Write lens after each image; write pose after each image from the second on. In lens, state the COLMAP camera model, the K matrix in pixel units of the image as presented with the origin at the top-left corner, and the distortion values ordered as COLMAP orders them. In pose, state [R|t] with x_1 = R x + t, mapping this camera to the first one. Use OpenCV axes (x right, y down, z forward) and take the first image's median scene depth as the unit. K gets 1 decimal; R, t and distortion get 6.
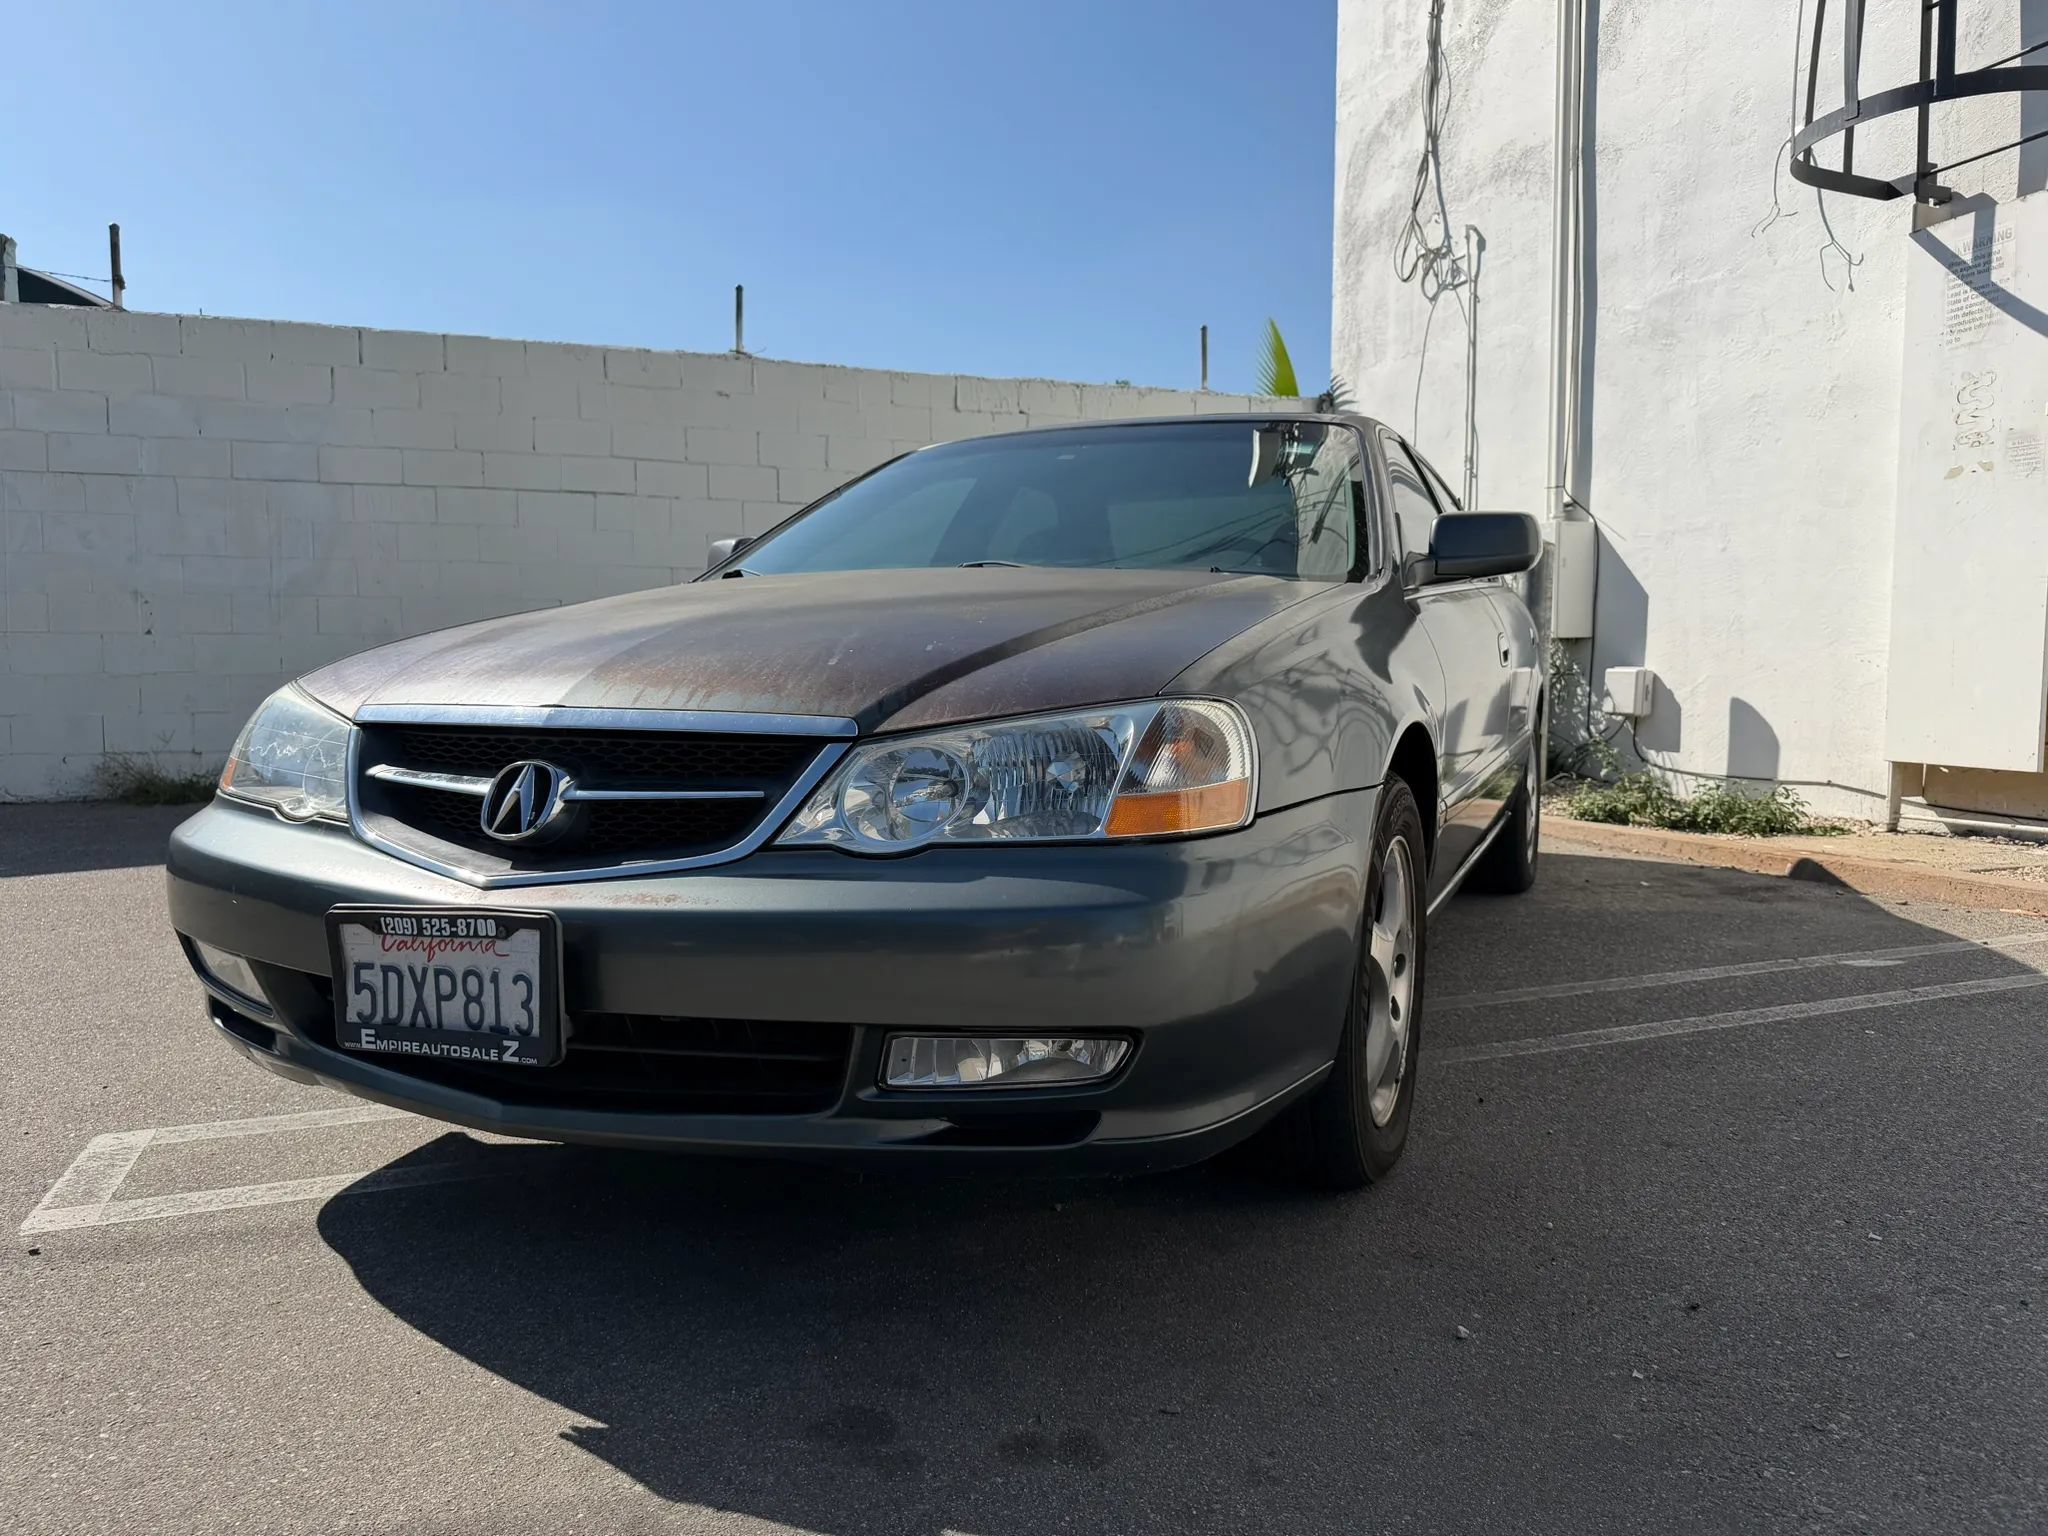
lens RADIAL K [[1434.2, 0, 1051.3], [0, 1434.2, 803.2], [0, 0, 1]] dist [0.003348, 0.002609]
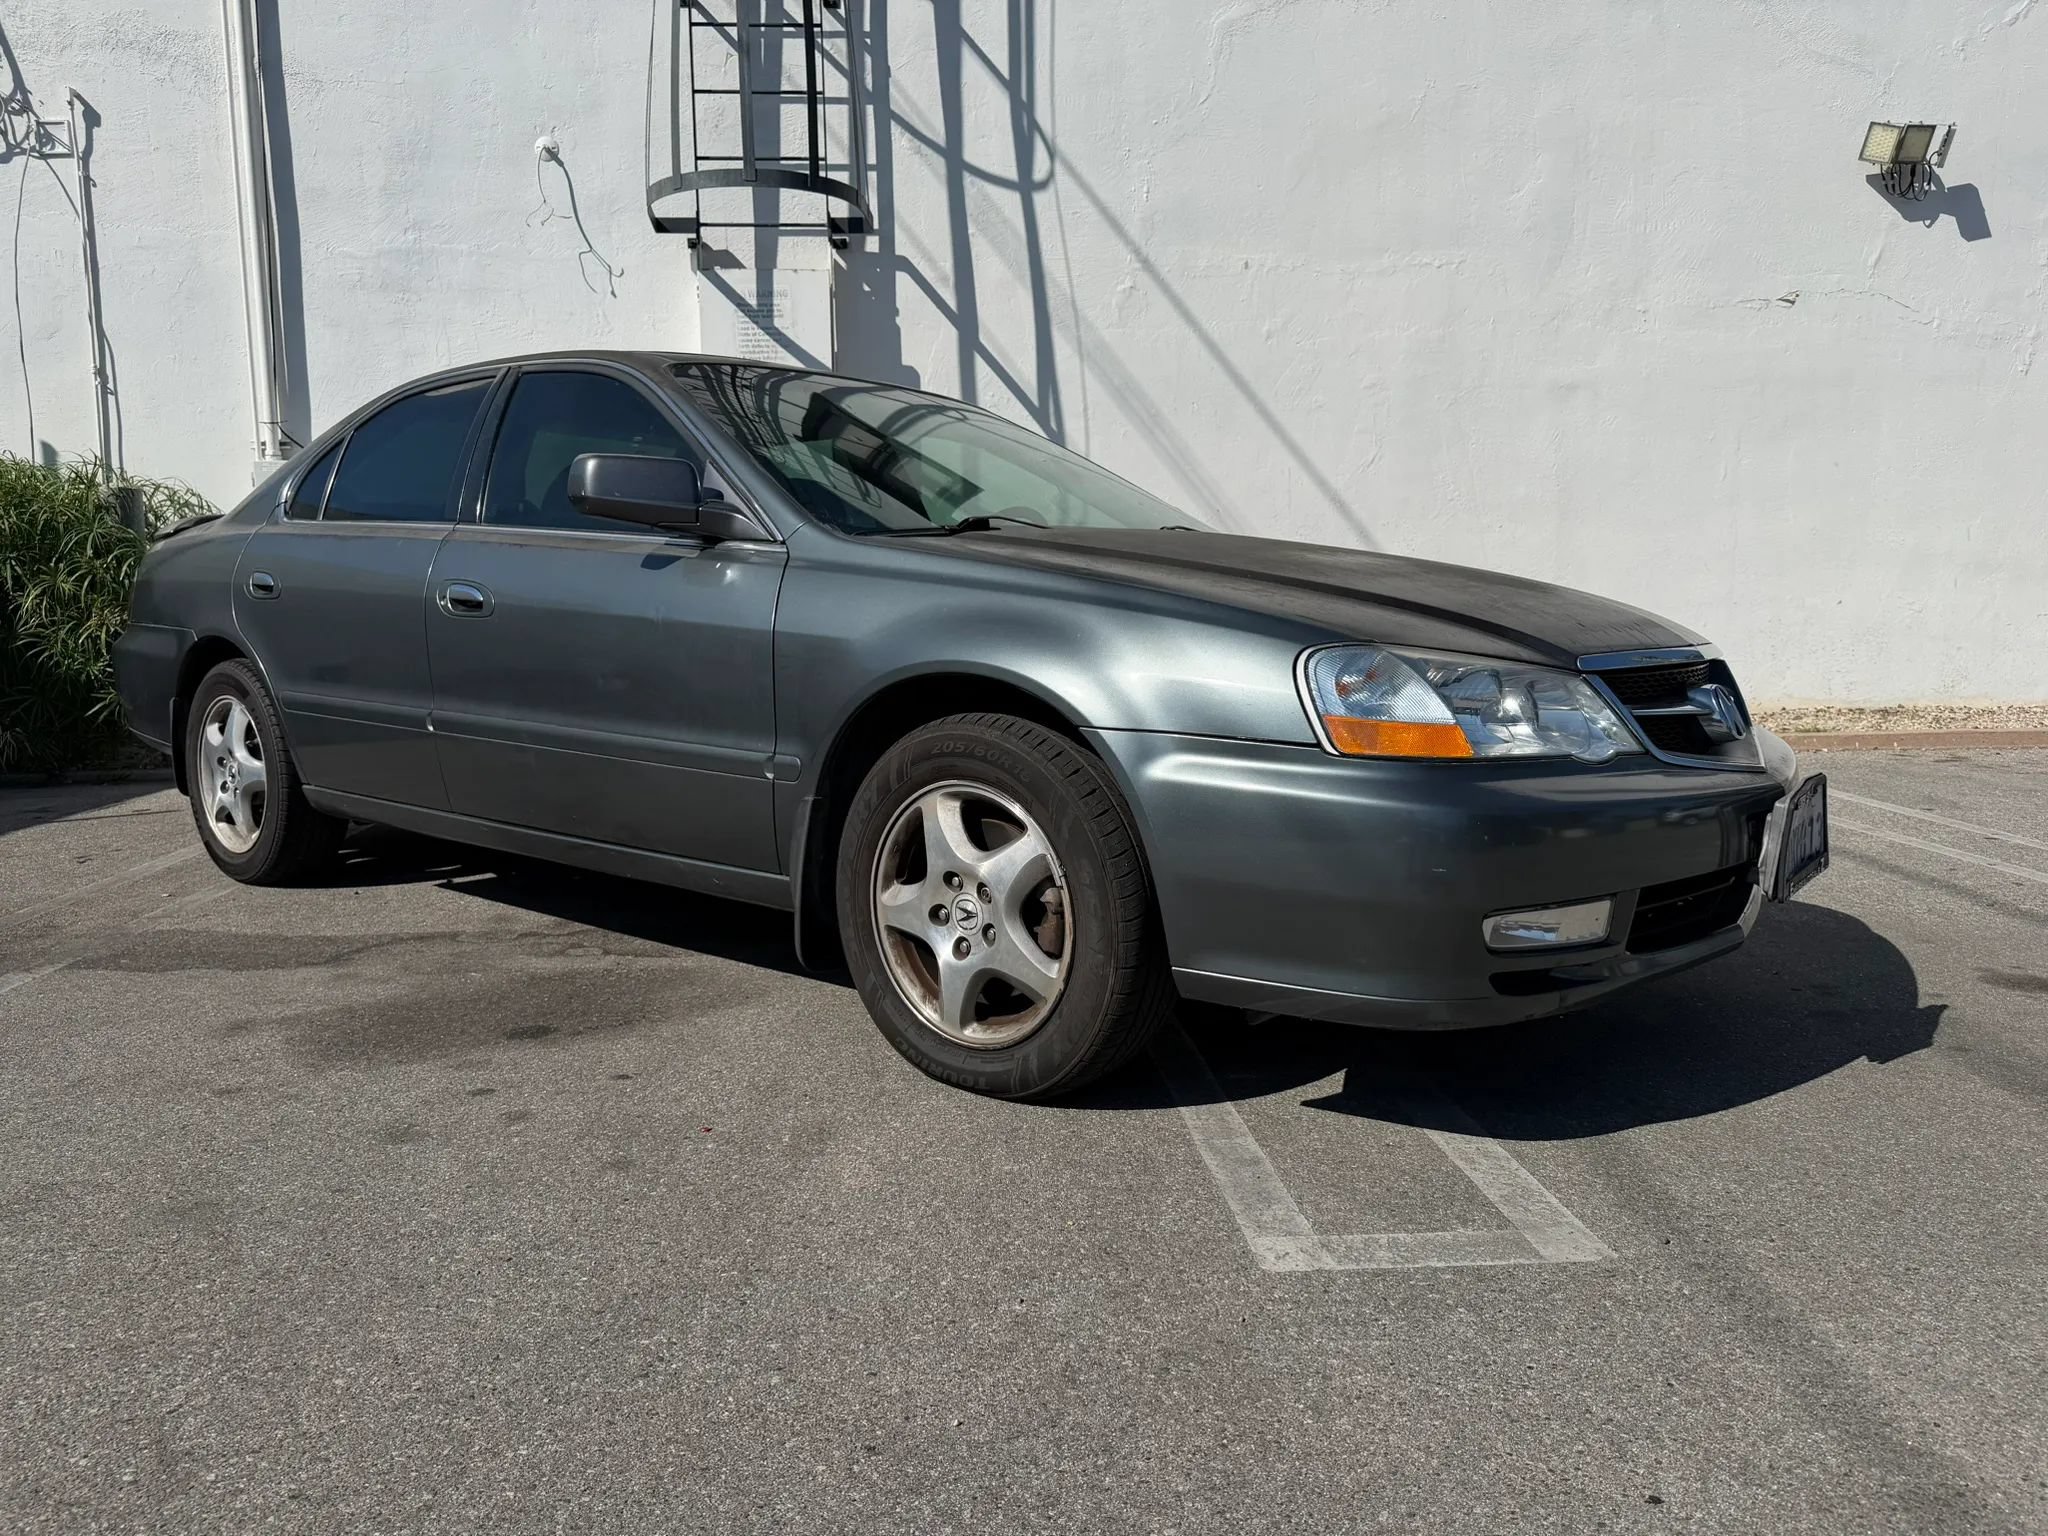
lens RADIAL K [[1461.0, 0, 1009.2], [0, 1461.0, 762.3], [0, 0, 1]] dist [0.013482, -0.020705]
pose [[0.298604, -0.108327, 0.948209, -0.402772], [0.100542, 0.991579, 0.081620, -0.029551], [-0.949066, 0.070963, 0.306981, 0.254684]]
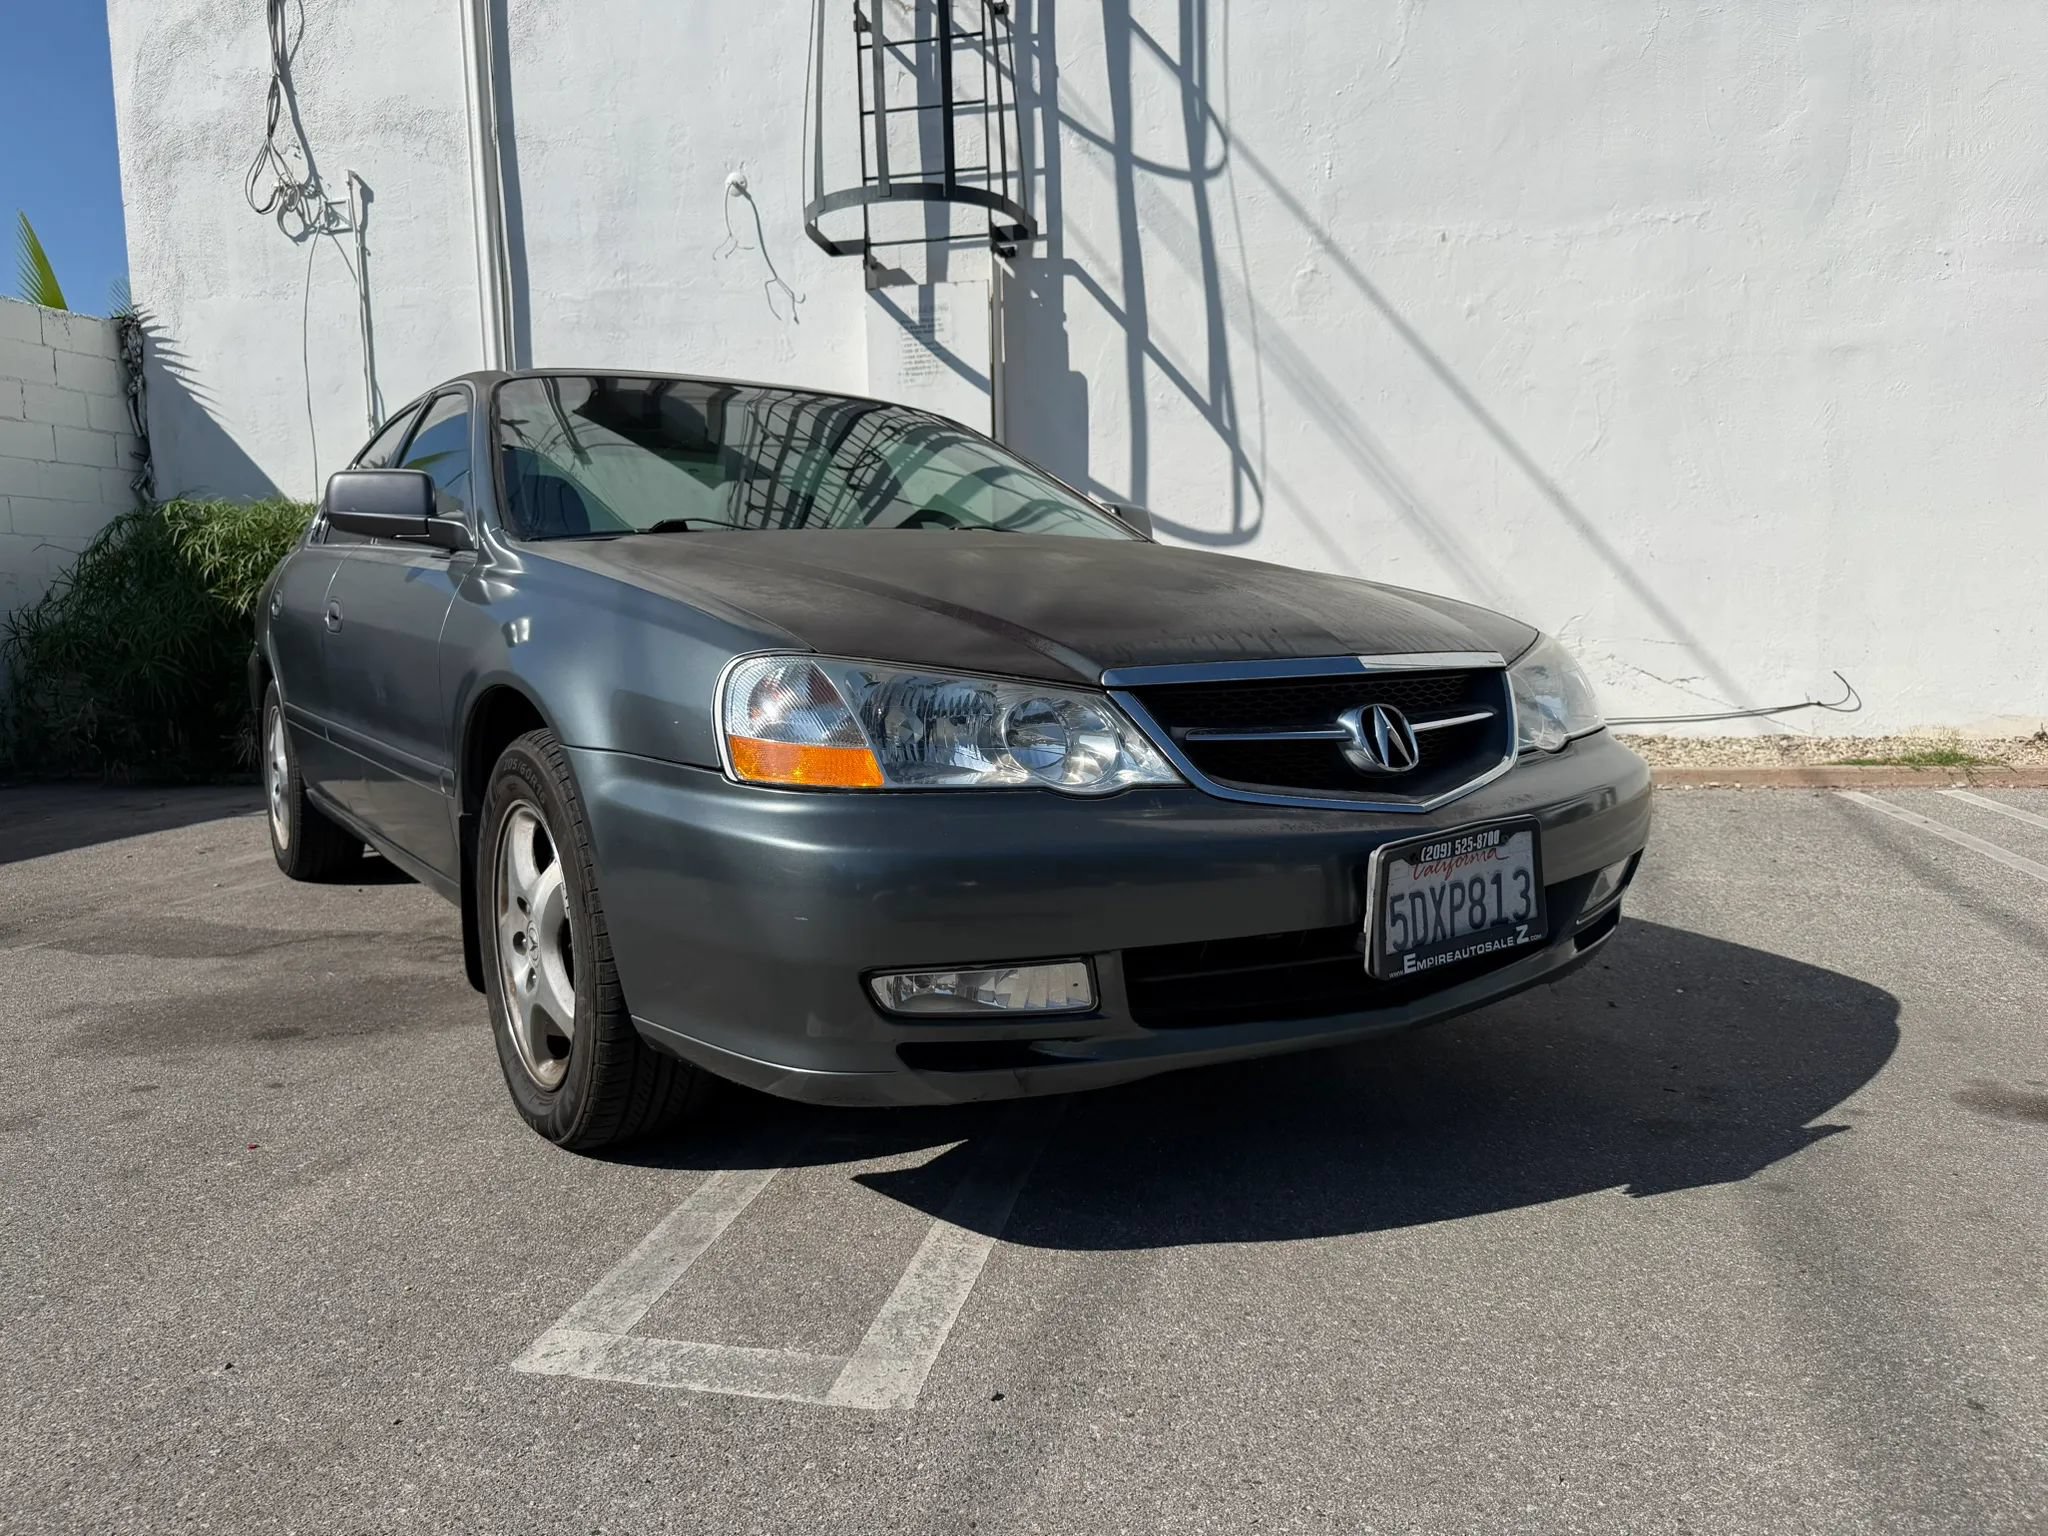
lens RADIAL K [[1461.0, 0, 1009.2], [0, 1461.0, 762.3], [0, 0, 1]] dist [0.013482, -0.020705]
pose [[0.558338, -0.092404, 0.824451, -0.305185], [0.100865, 0.993966, 0.043094, -0.012841], [-0.823459, 0.059097, 0.564290, 0.122242]]
